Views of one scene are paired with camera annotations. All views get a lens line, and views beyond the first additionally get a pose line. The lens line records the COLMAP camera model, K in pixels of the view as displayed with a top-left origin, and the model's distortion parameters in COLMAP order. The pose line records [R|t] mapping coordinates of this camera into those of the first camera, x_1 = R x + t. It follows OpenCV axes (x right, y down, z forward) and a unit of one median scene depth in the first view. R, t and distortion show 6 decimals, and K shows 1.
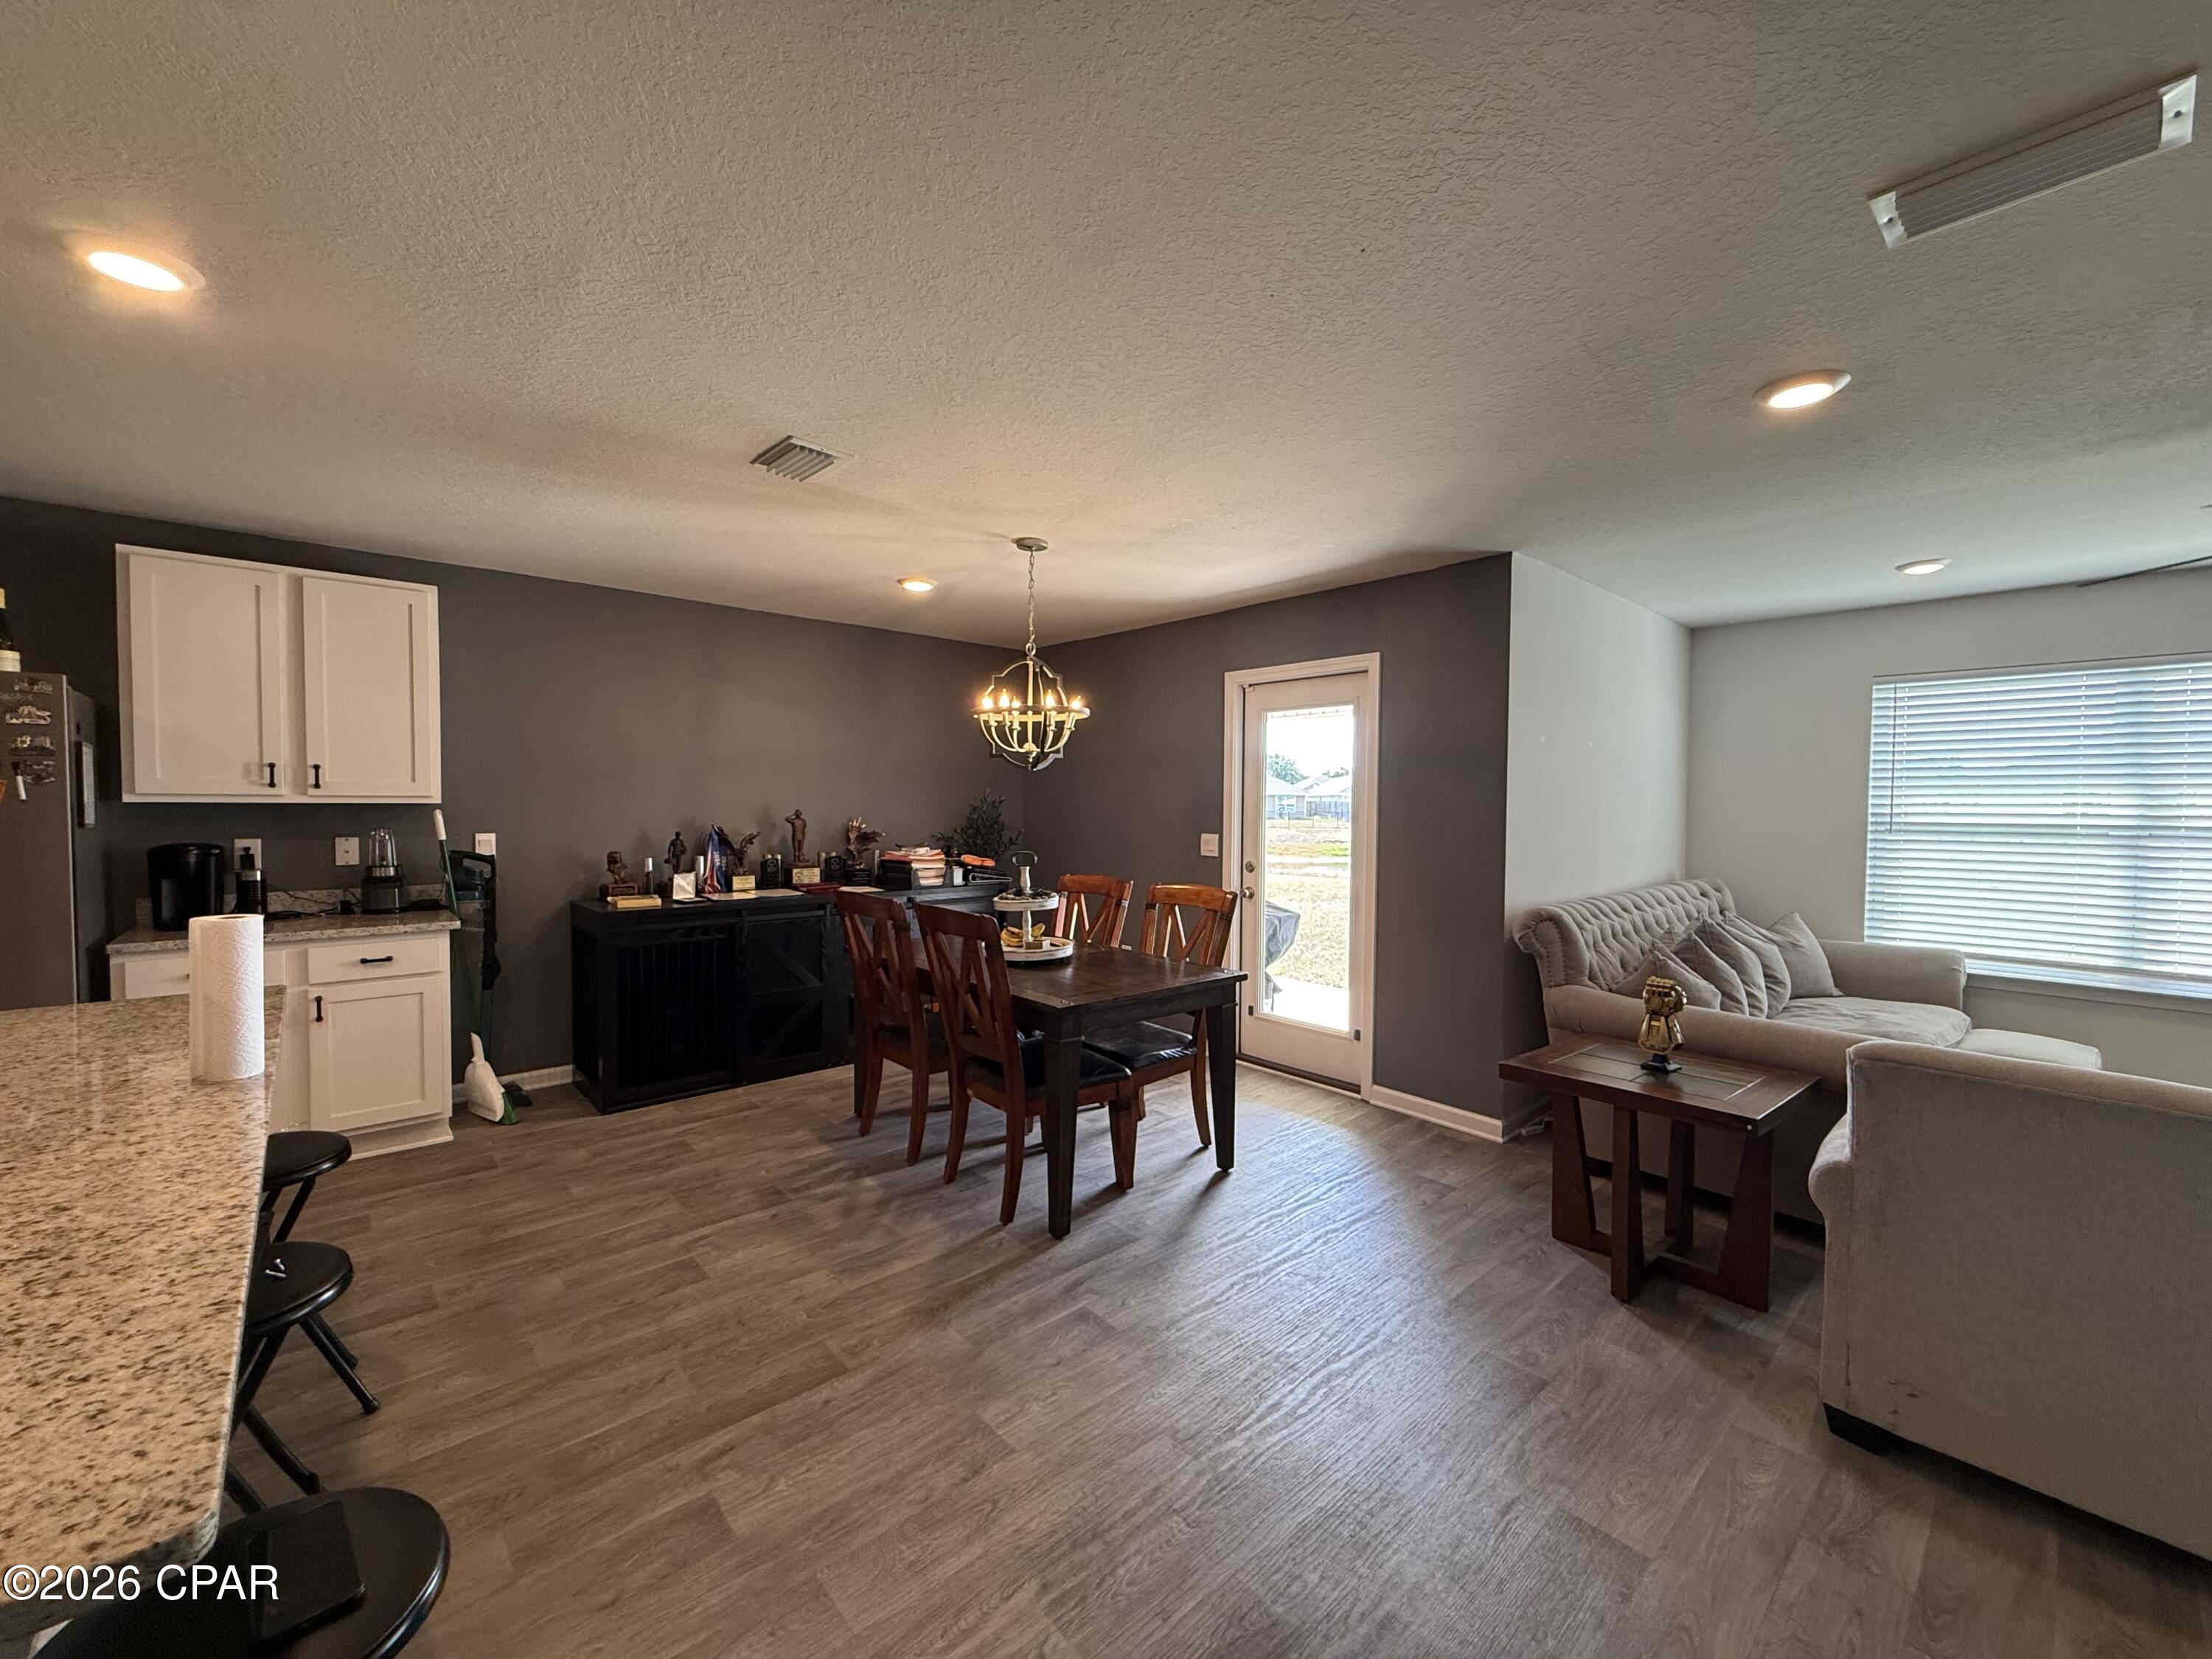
lens RADIAL K [[879.2, 0, 1112.1], [0, 879.2, 828.6], [0, 0, 1]] dist [-0.001173, 0.000137]
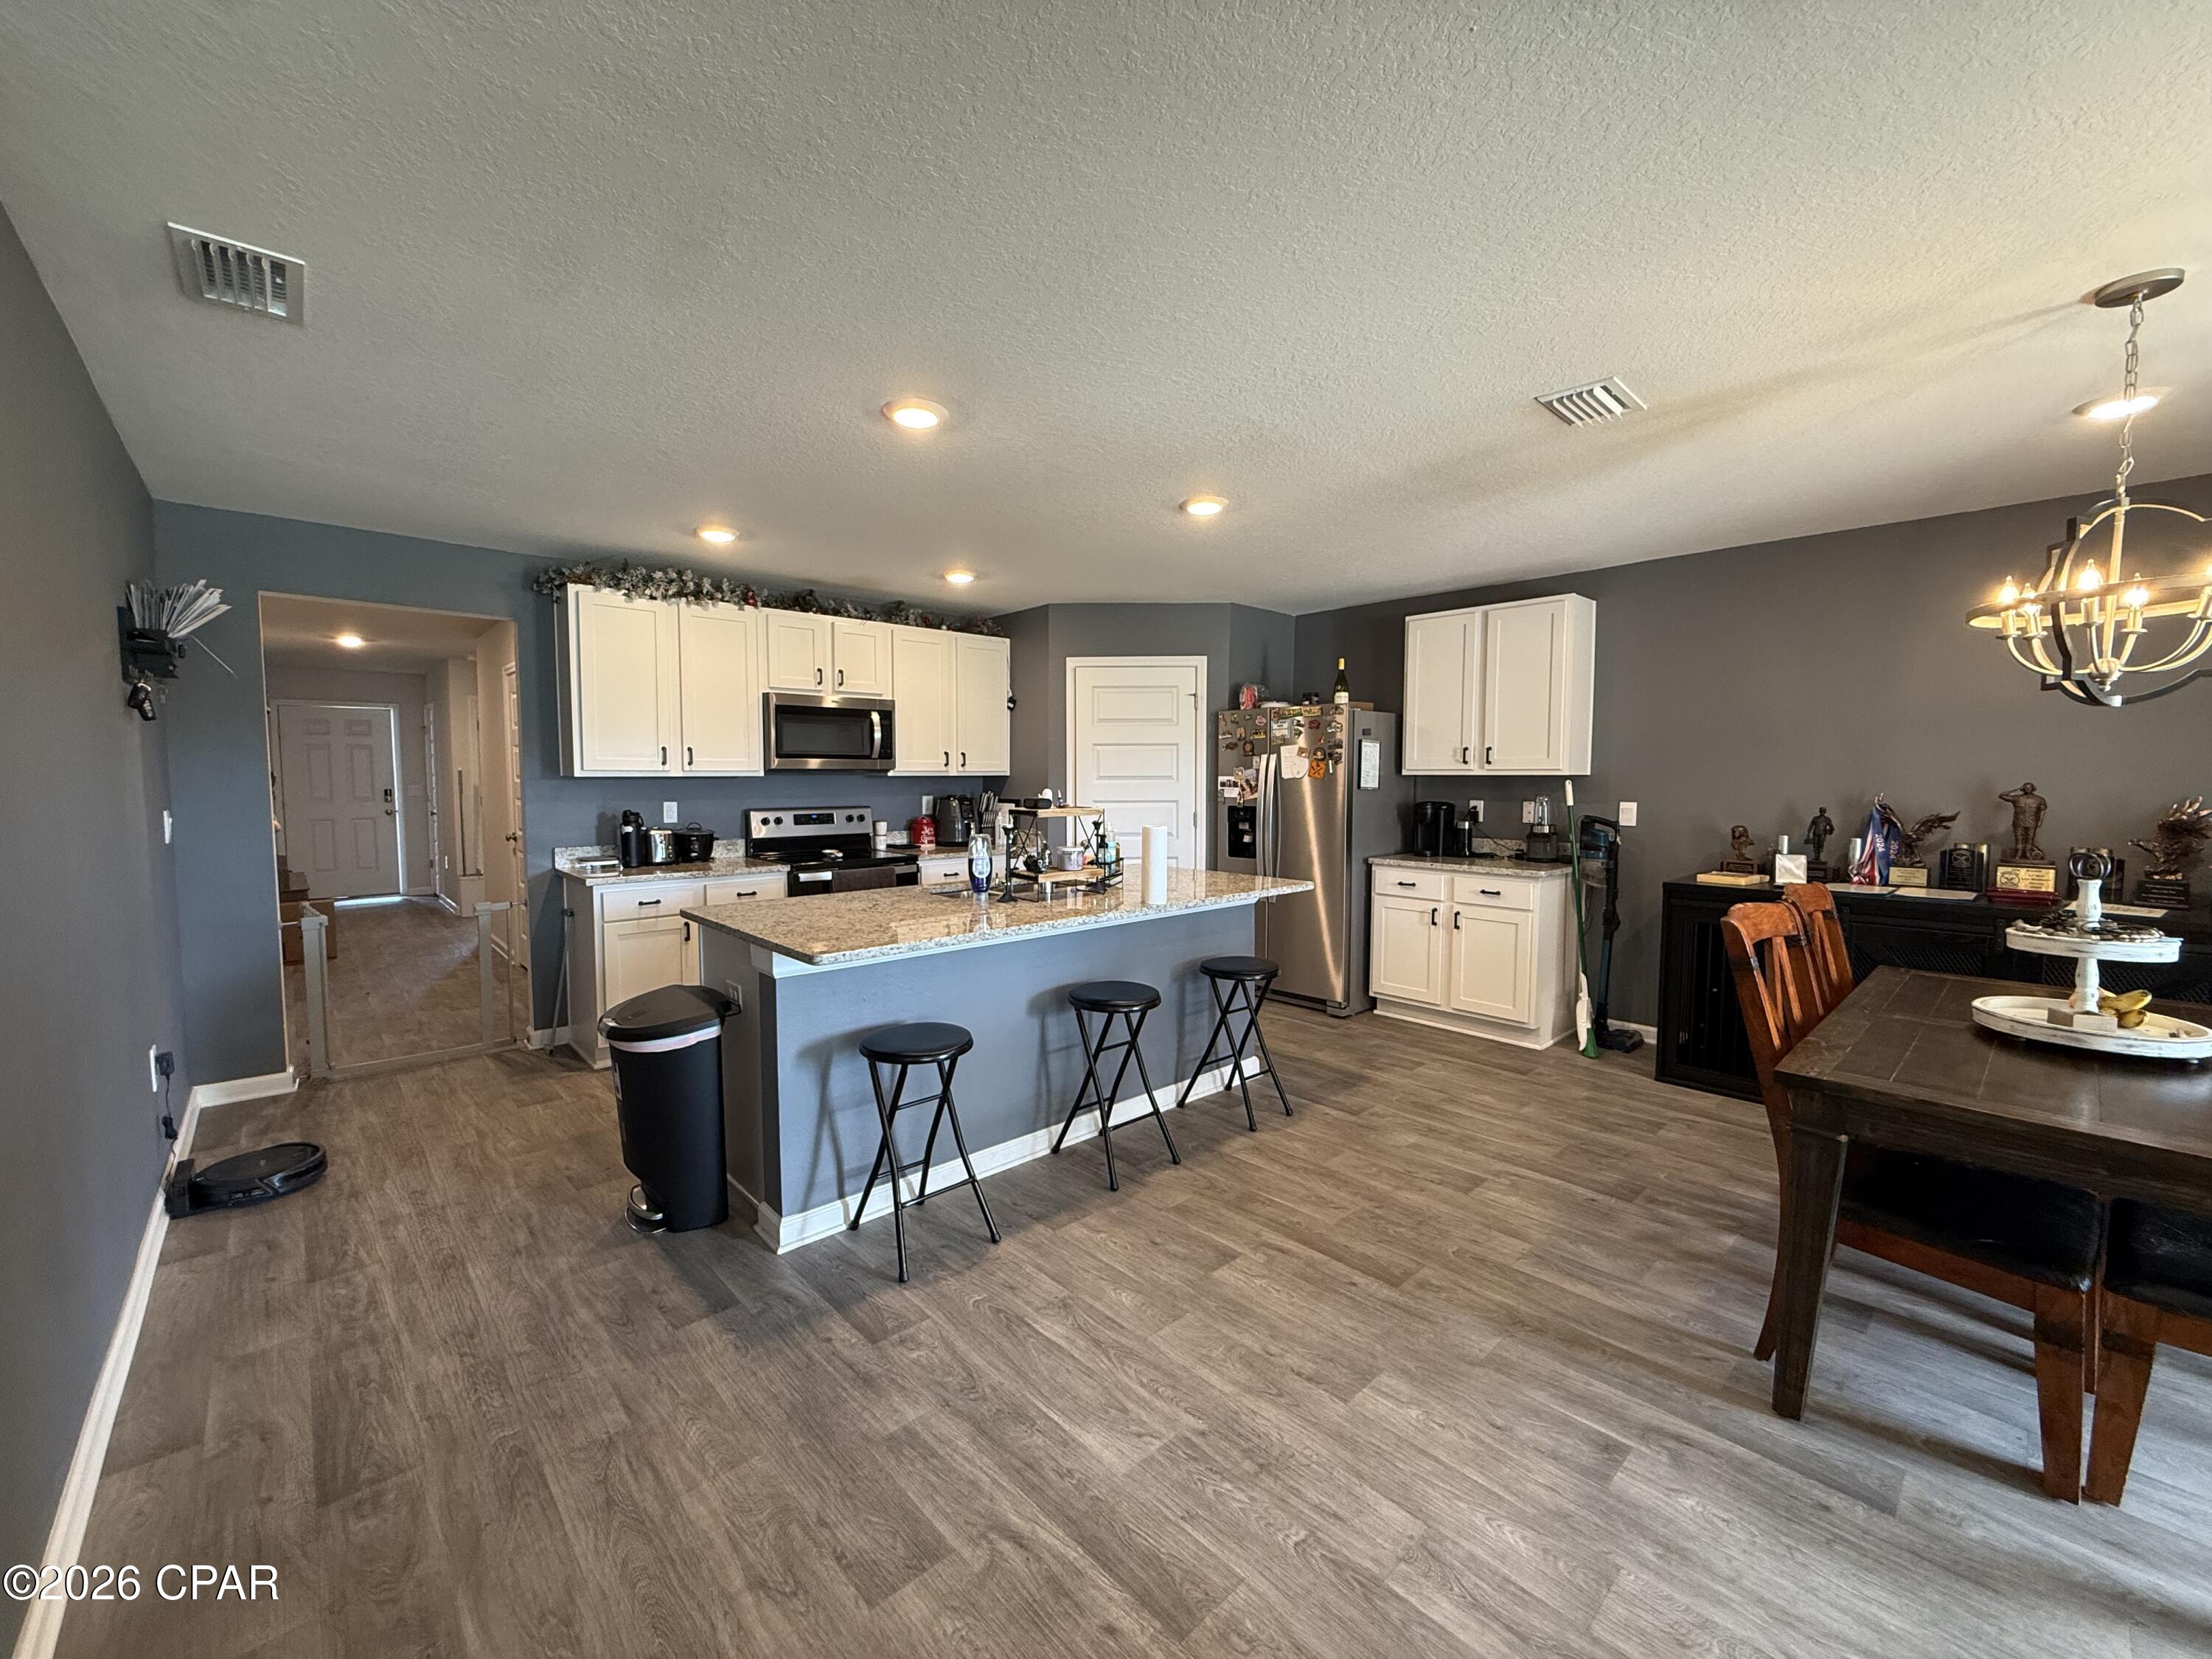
lens RADIAL K [[879.2, 0, 1090.1], [0, 879.2, 832.5], [0, 0, 1]] dist [-0.001173, 0.000137]
pose [[0.008356, 0.058450, -0.998255, 0.477123], [-0.029970, 0.997856, 0.058176, -0.000693], [0.999516, 0.029432, 0.010090, 0.371508]]
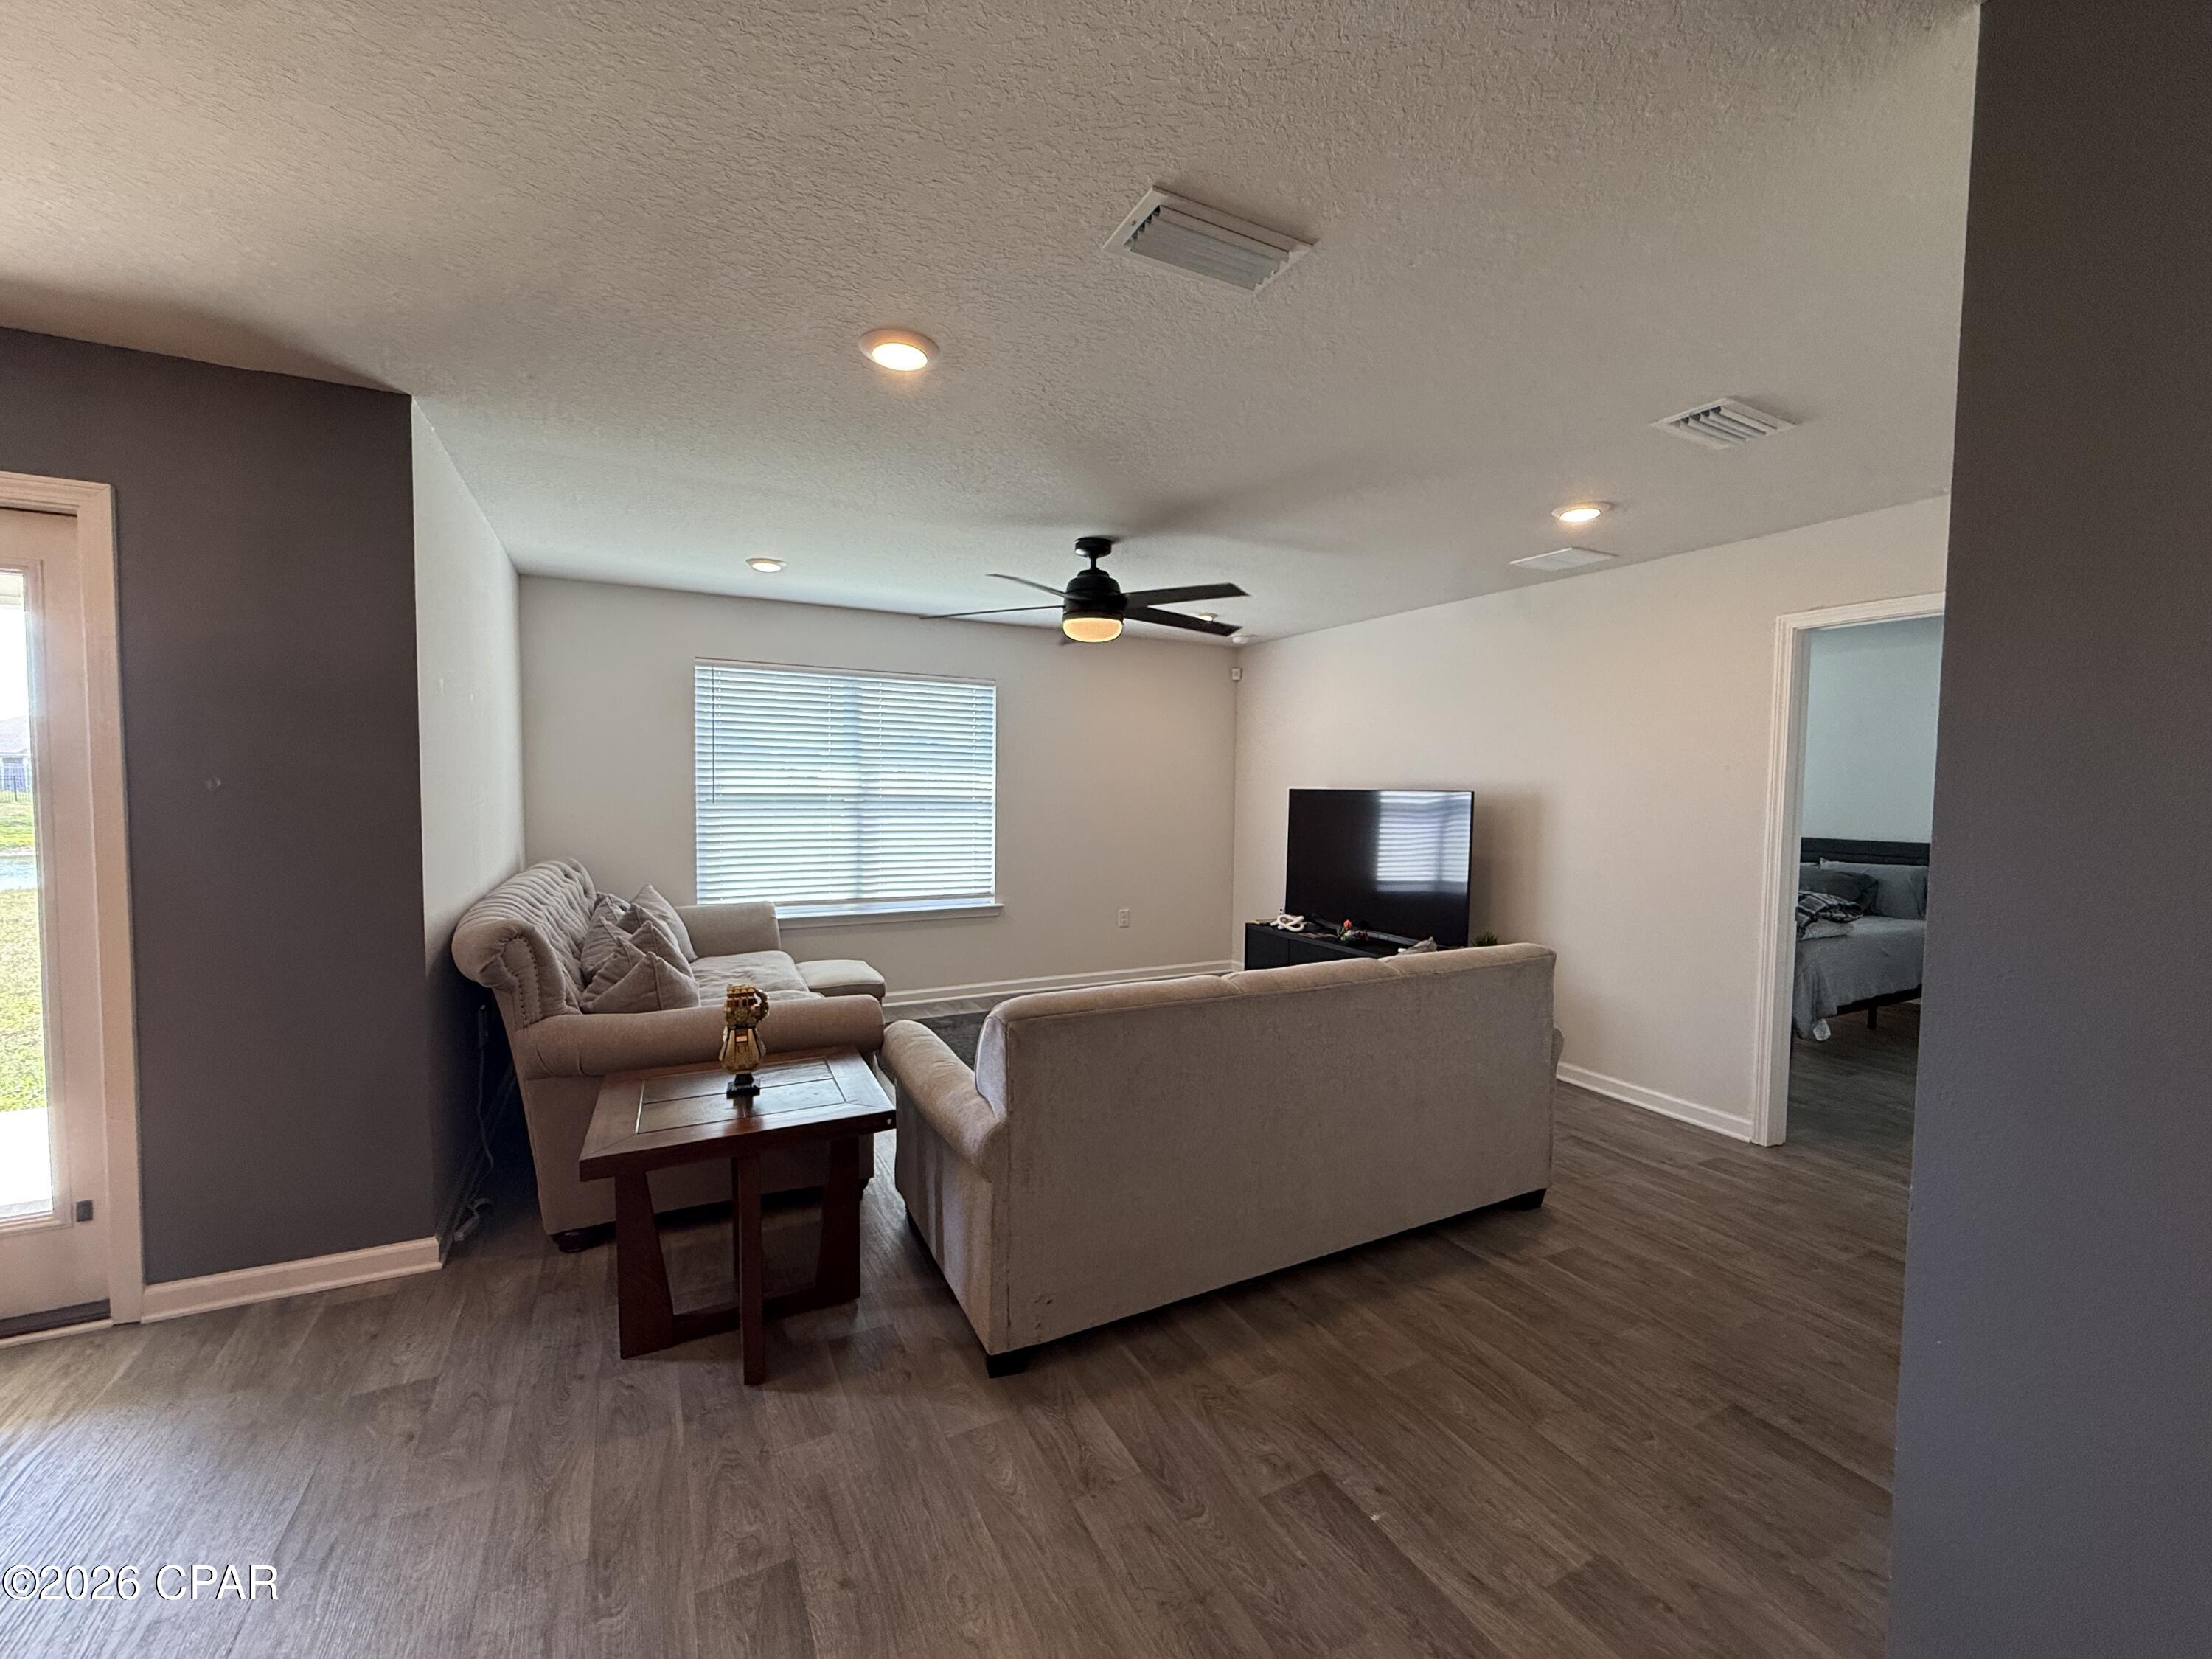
lens RADIAL K [[879.2, 0, 1090.6], [0, 879.2, 829.6], [0, 0, 1]] dist [-0.001173, 0.000137]
pose [[0.258489, -0.052771, 0.964572, -0.081683], [0.017967, 0.998597, 0.049818, -0.012168], [-0.965847, 0.004453, 0.259075, 0.378155]]
